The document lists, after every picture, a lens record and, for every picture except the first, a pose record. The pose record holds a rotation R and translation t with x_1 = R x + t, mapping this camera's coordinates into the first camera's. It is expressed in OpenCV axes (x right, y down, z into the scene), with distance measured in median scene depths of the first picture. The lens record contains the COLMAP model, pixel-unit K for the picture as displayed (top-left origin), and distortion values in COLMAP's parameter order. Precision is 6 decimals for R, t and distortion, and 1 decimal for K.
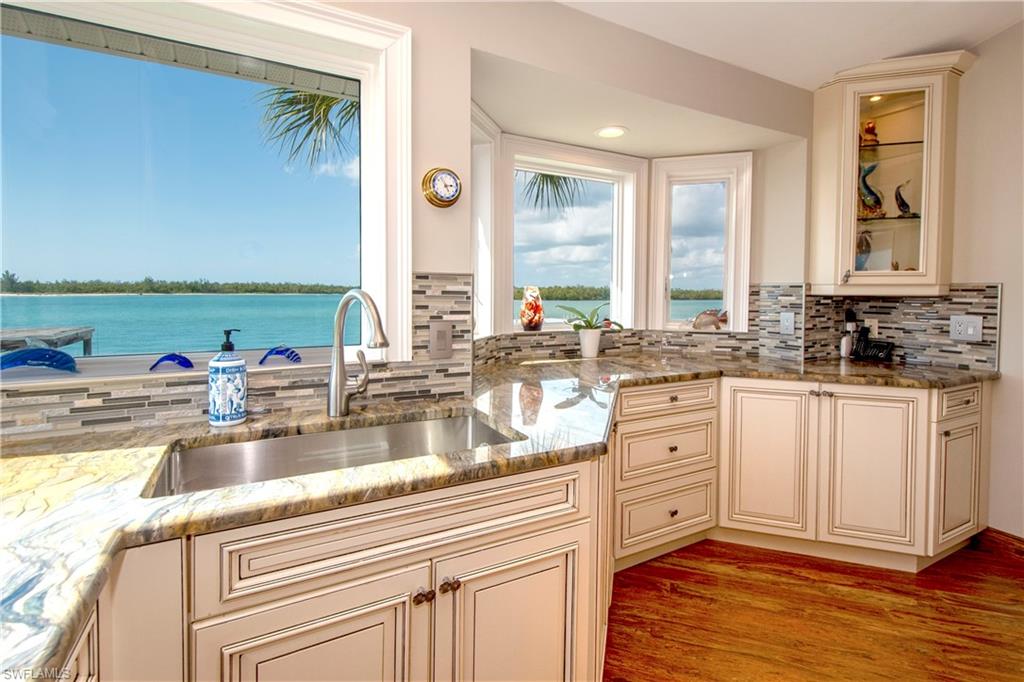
lens RADIAL K [[469.4, 0, 507.6], [0, 469.4, 307.5], [0, 0, 1]] dist [-0.003534, -0.000369]
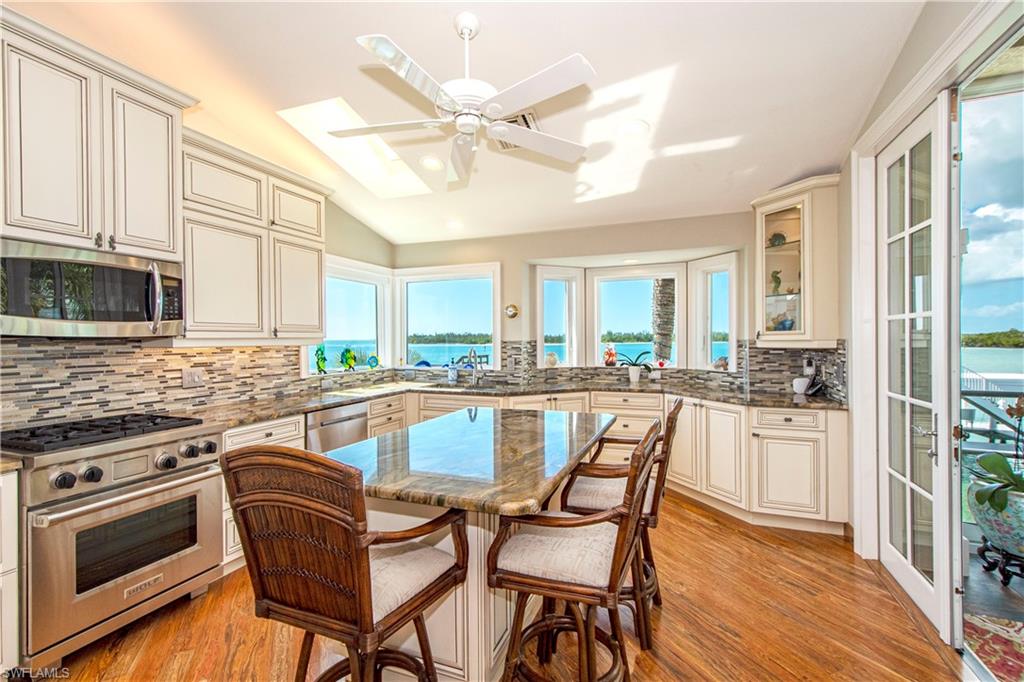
lens RADIAL K [[469.4, 0, 514.8], [0, 469.4, 343.7], [0, 0, 1]] dist [-0.003534, -0.000369]
pose [[0.647629, -0.006910, -0.761924, 1.281652], [-0.012062, 0.999741, -0.019320, -0.000202], [0.761860, 0.021702, 0.647378, -0.528686]]
